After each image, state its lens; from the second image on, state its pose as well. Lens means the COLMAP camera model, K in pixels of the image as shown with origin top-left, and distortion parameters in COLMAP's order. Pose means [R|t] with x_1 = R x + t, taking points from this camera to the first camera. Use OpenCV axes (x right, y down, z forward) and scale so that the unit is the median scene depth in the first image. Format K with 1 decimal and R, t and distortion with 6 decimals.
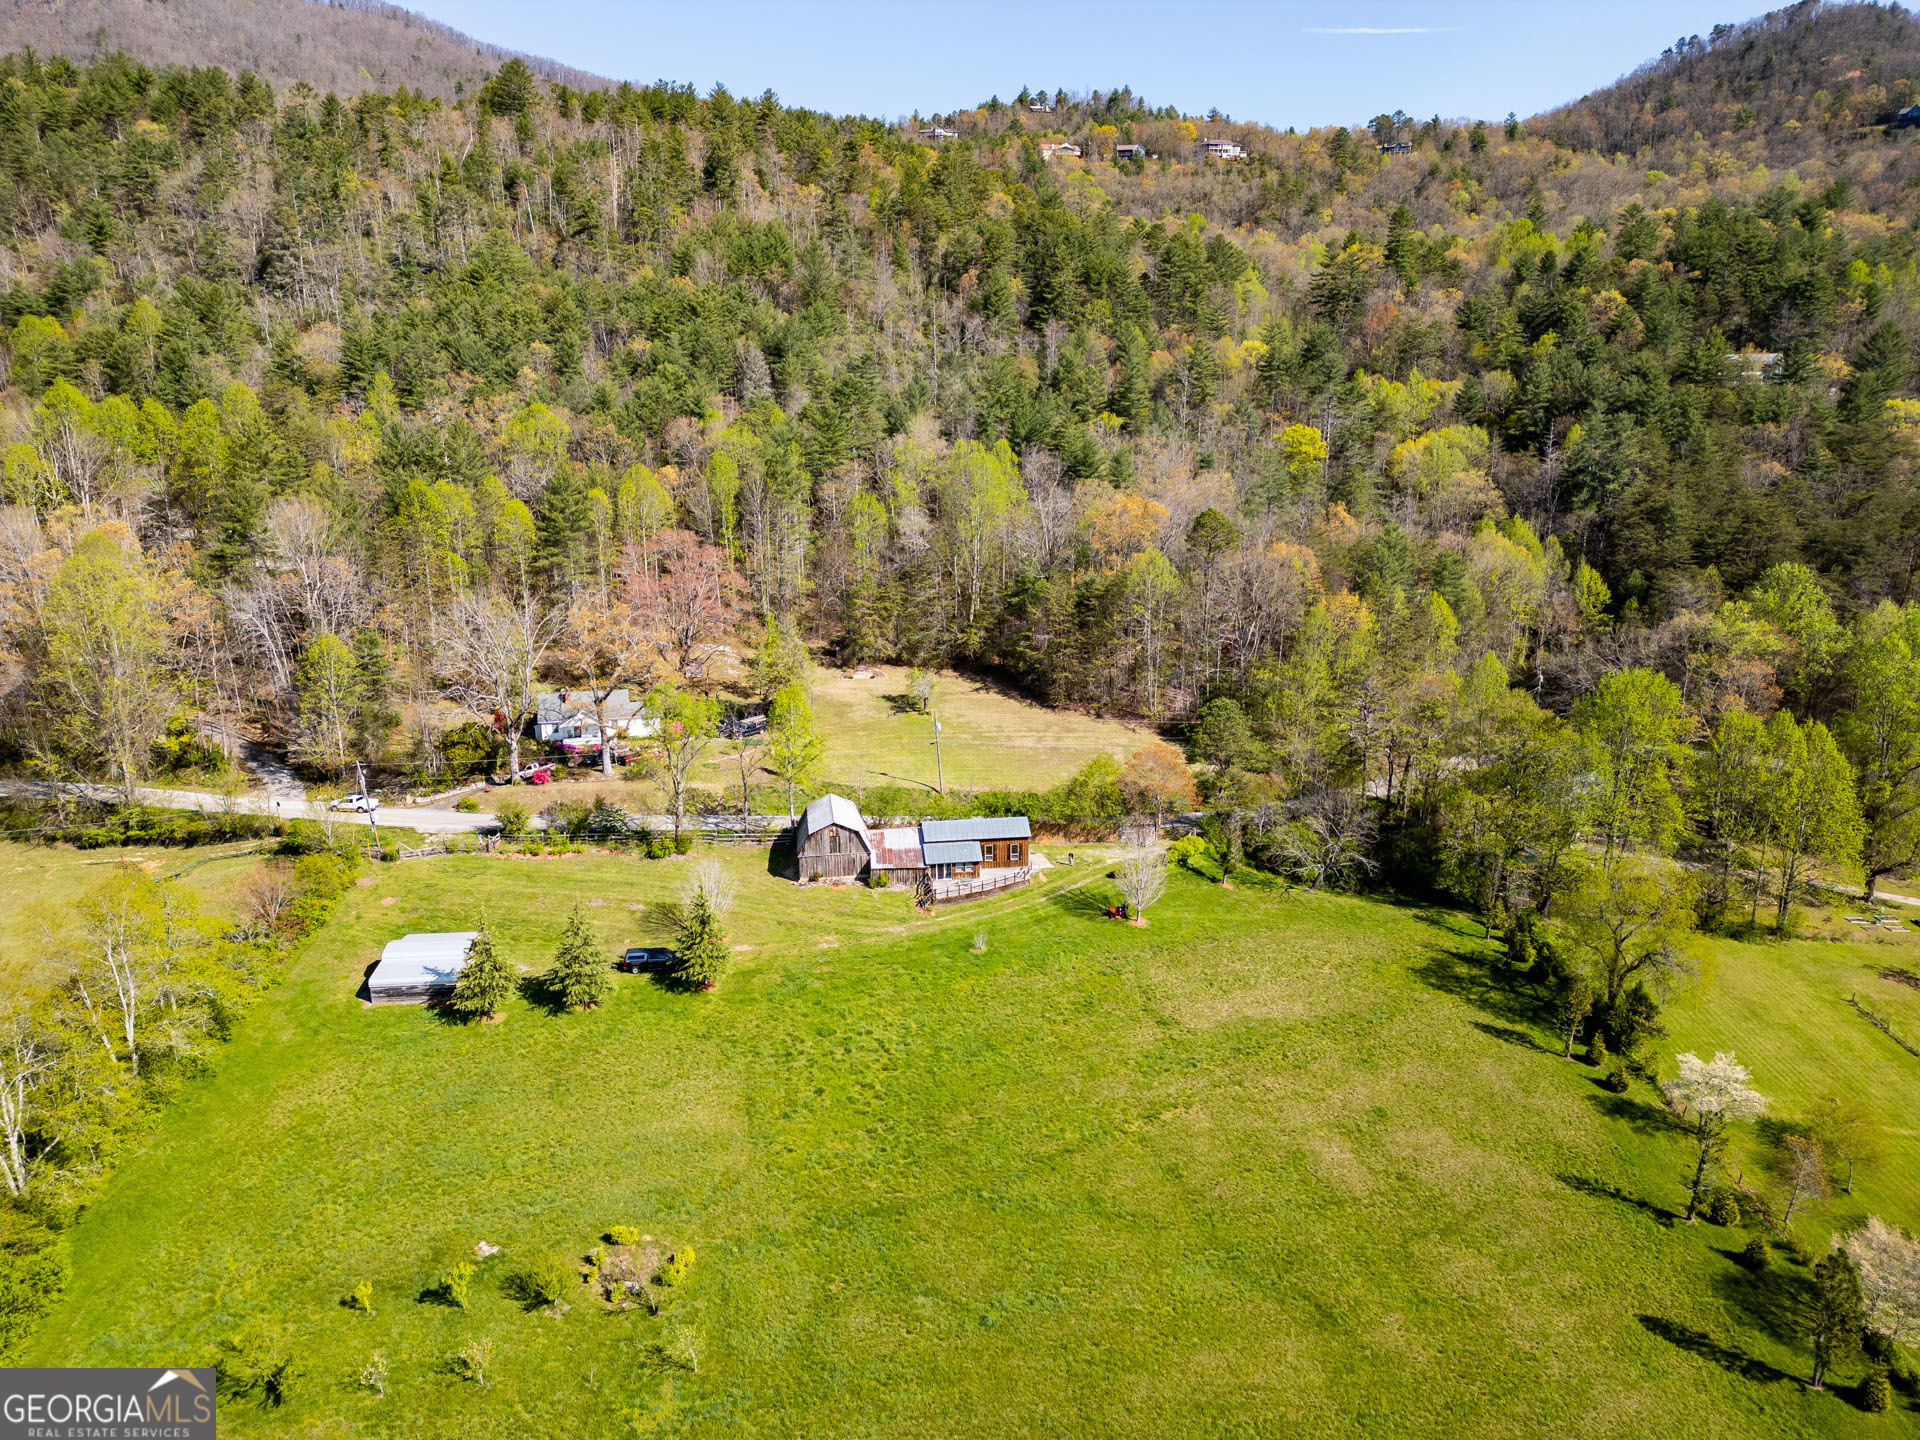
lens RADIAL K [[1391.5, 0, 966.4], [0, 1391.5, 727.7], [0, 0, 1]] dist [0.080221, -0.079104]
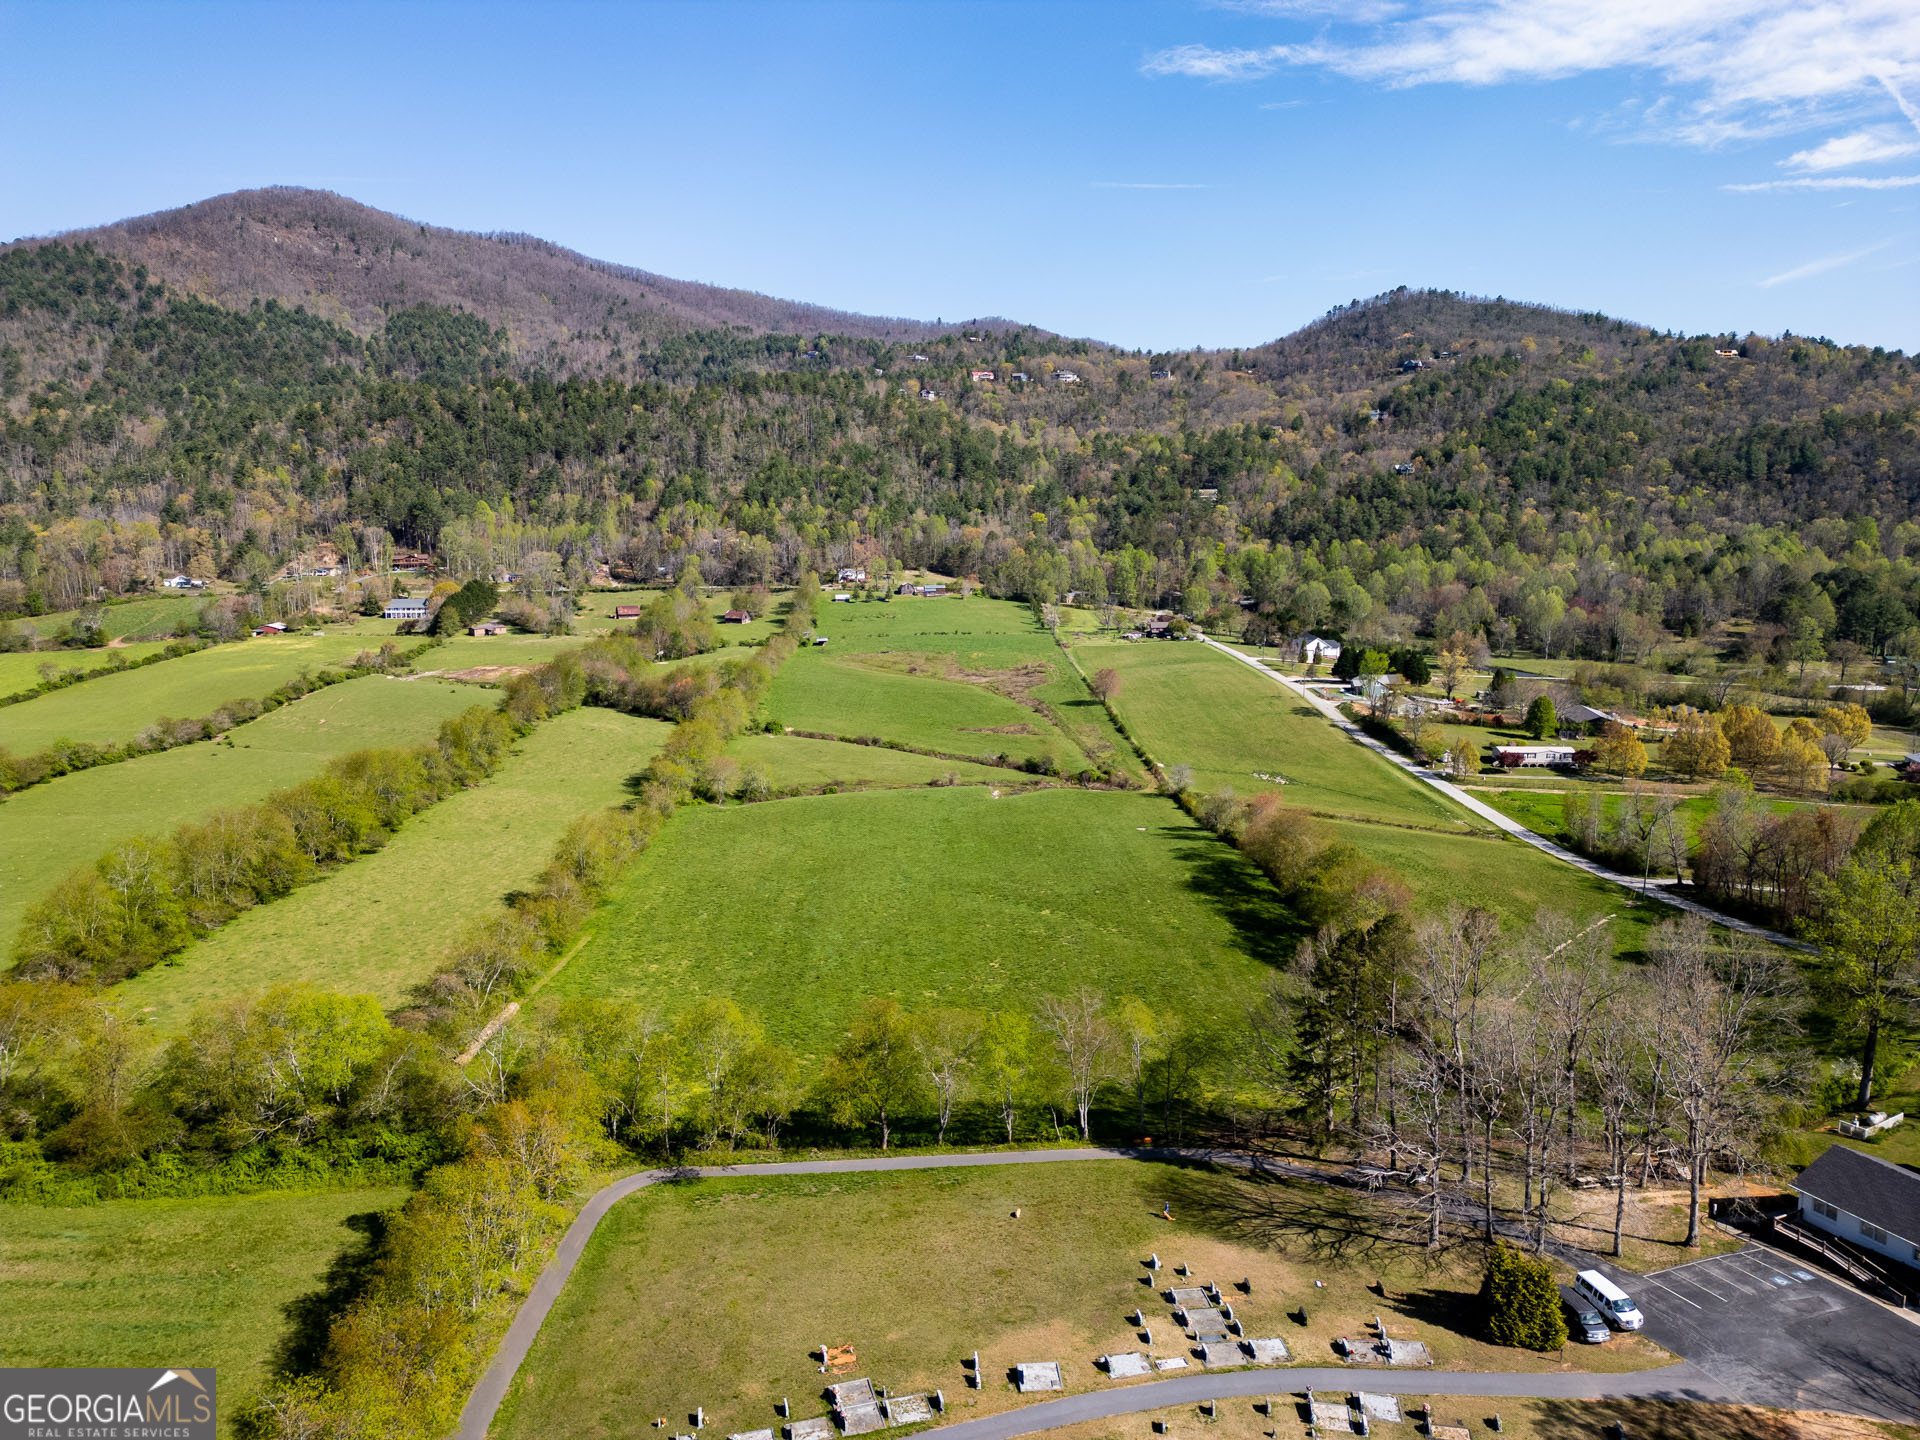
lens RADIAL K [[1338.9, 0, 958.6], [0, 1338.9, 726.0], [0, 0, 1]] dist [0.078403, -0.074266]
pose [[0.999836, -0.001537, 0.018047, 0.002177], [0.002768, 0.997652, -0.068431, 0.408078], [-0.017899, 0.068469, 0.997493, -1.718955]]
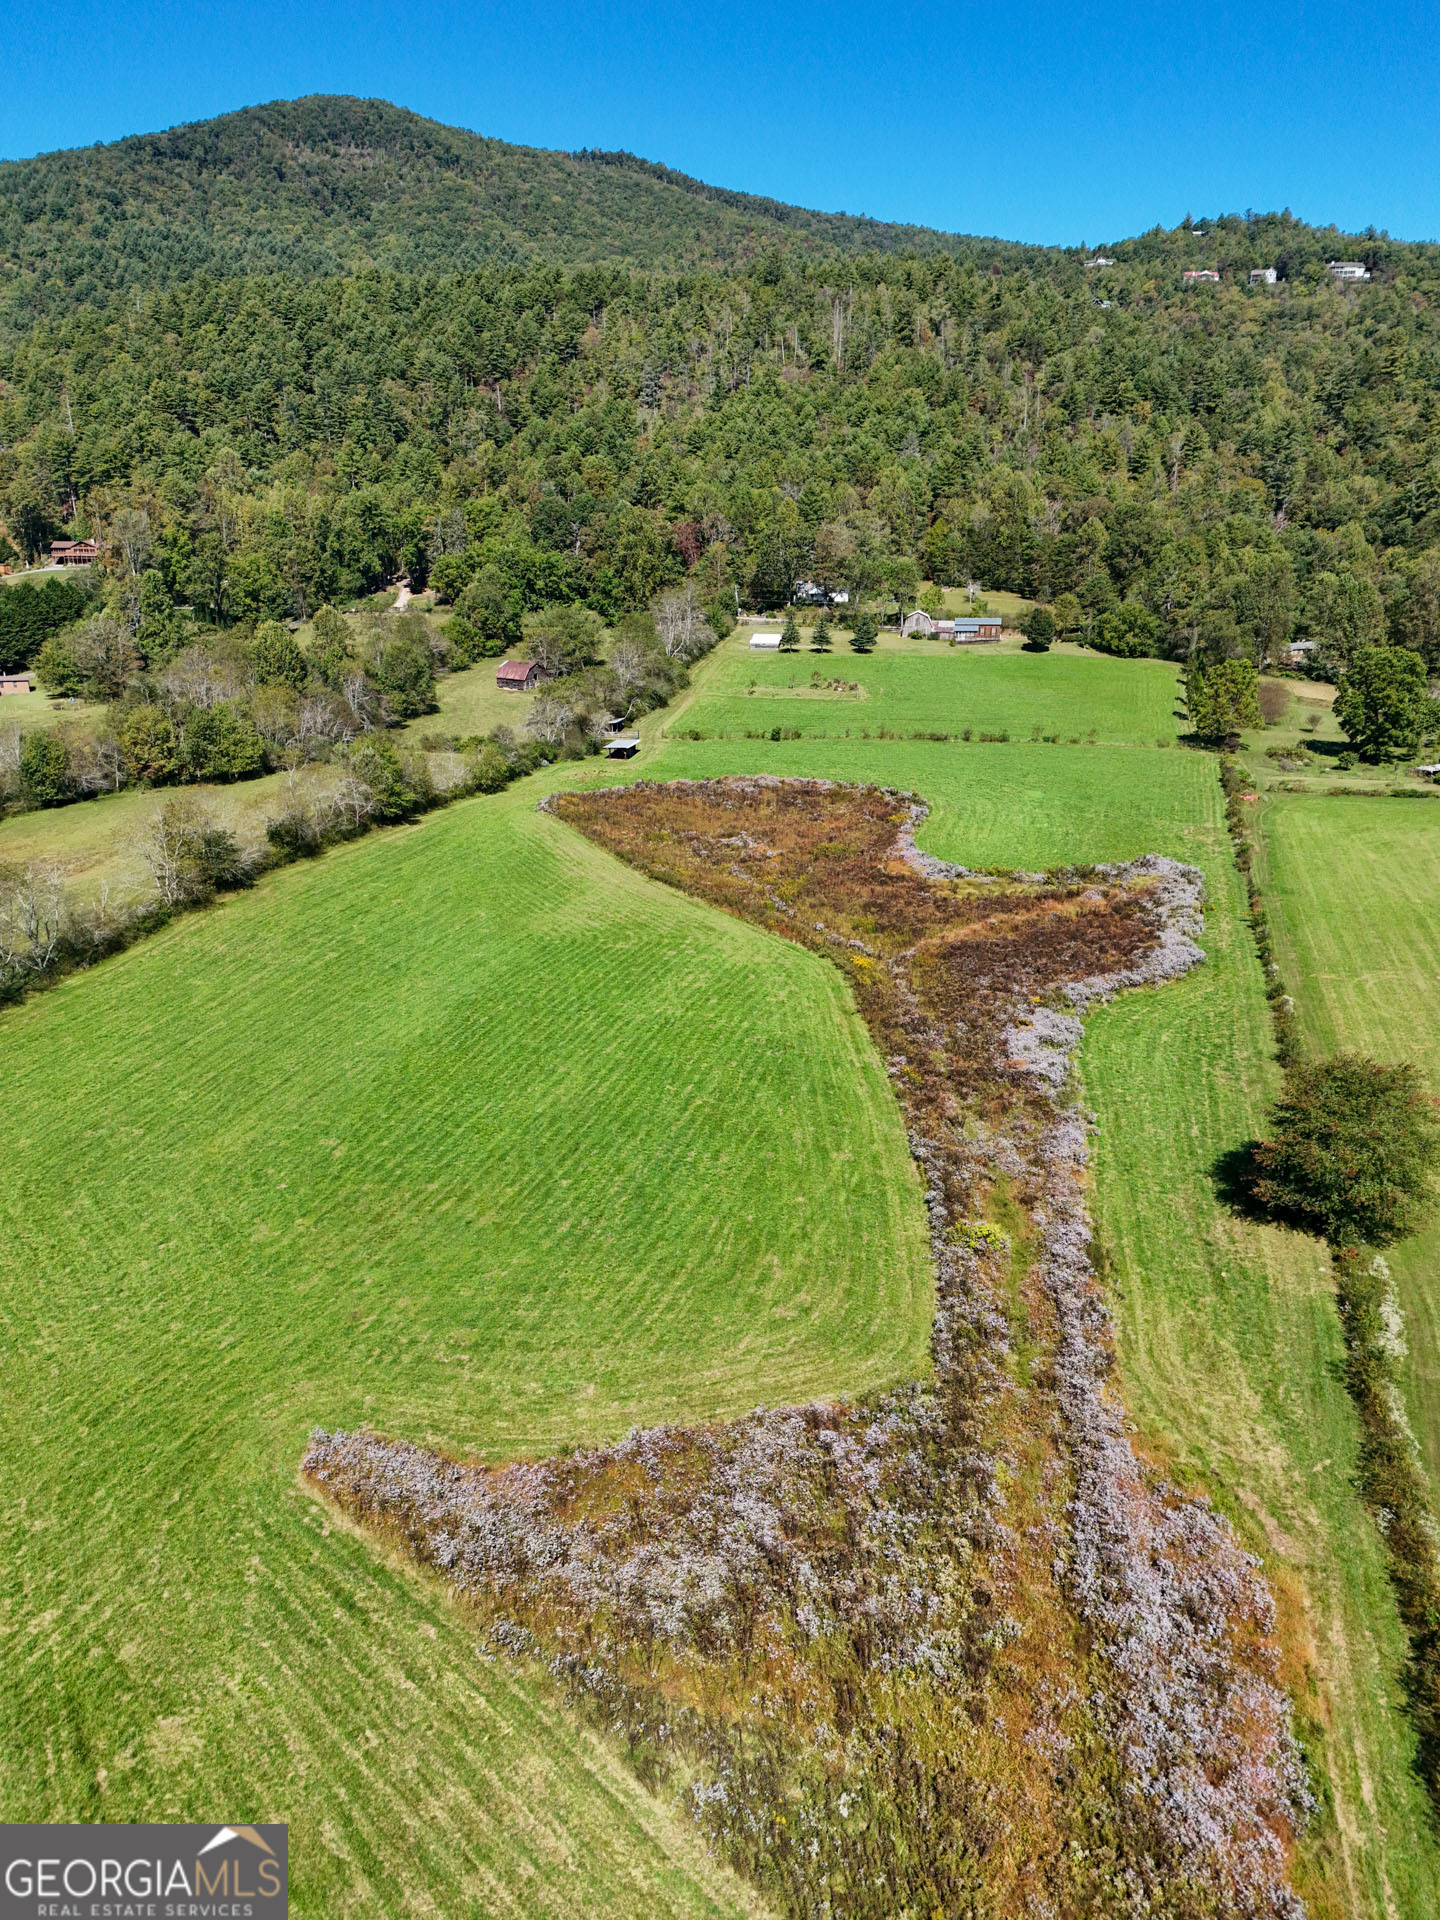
lens RADIAL K [[1458.1, 0, 720.0], [0, 1458.1, 960.0], [0, 0, 1]] dist [0.042140, -0.000768]
pose [[0.960594, 0.088693, -0.263424, 0.128654], [-0.074355, 0.995180, 0.063933, 0.230487], [0.267825, -0.041827, 0.962559, -0.685566]]
